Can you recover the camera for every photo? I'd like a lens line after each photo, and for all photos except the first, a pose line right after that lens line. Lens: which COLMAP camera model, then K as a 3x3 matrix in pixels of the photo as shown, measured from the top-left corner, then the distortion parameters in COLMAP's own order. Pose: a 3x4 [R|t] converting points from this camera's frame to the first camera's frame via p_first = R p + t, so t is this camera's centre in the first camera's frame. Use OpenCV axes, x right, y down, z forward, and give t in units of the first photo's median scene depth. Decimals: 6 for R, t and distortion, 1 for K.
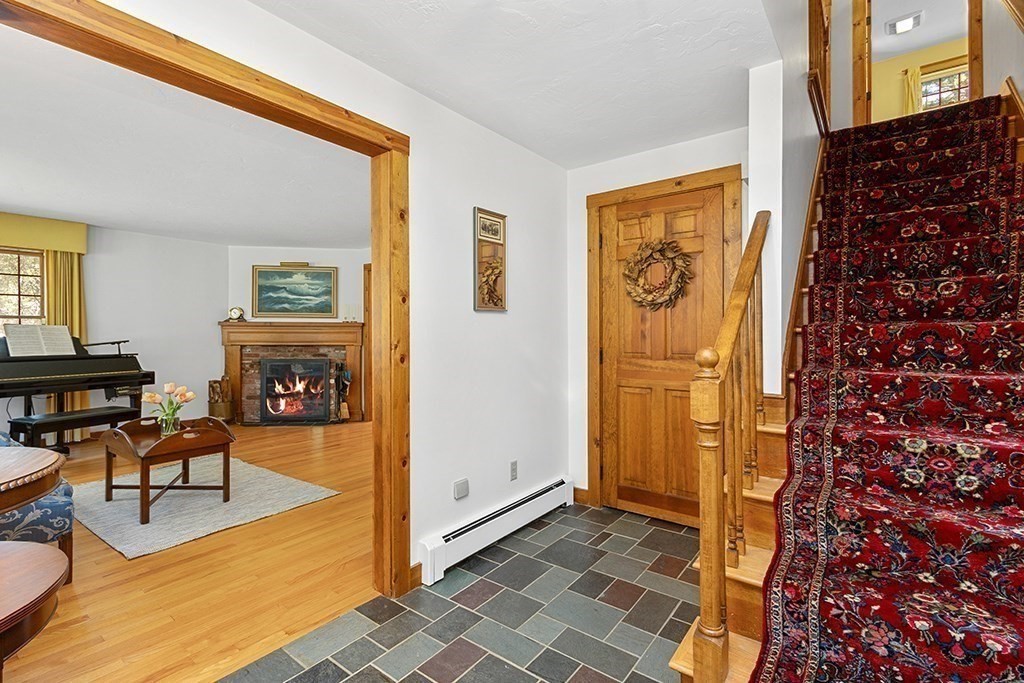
lens RADIAL K [[468.2, 0, 512.3], [0, 468.2, 339.1], [0, 0, 1]] dist [0.011733, -0.000109]
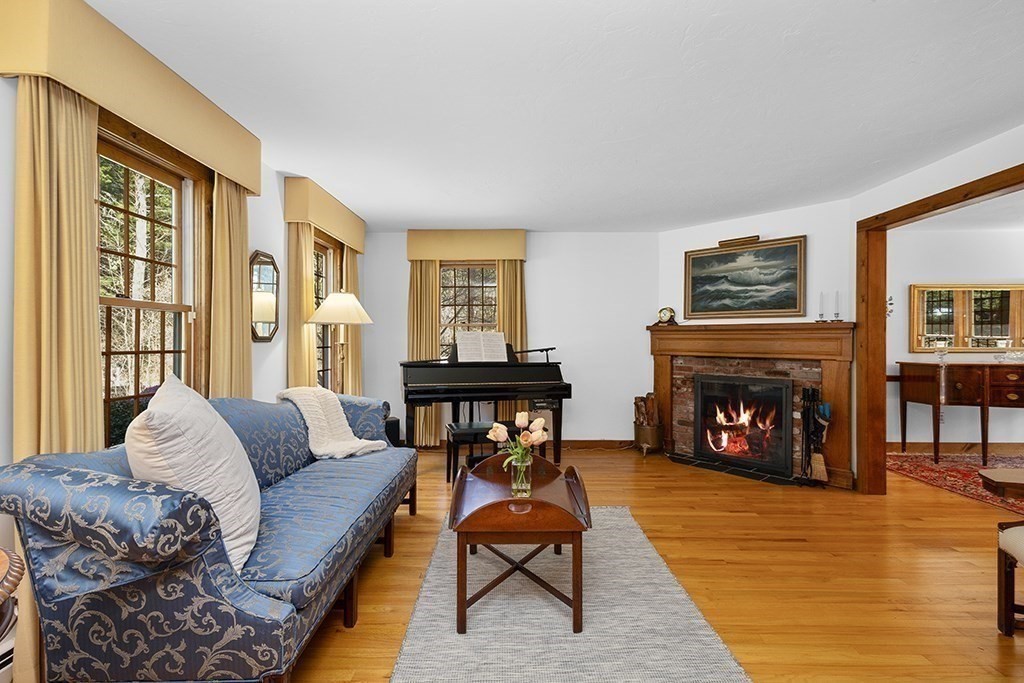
lens RADIAL K [[468.2, 0, 512.3], [0, 468.2, 339.1], [0, 0, 1]] dist [0.011733, -0.000109]
pose [[0.594873, -0.001553, -0.803818, -0.102540], [-0.011581, 0.999878, -0.010502, -0.002709], [0.803736, 0.015557, 0.594782, 0.314696]]
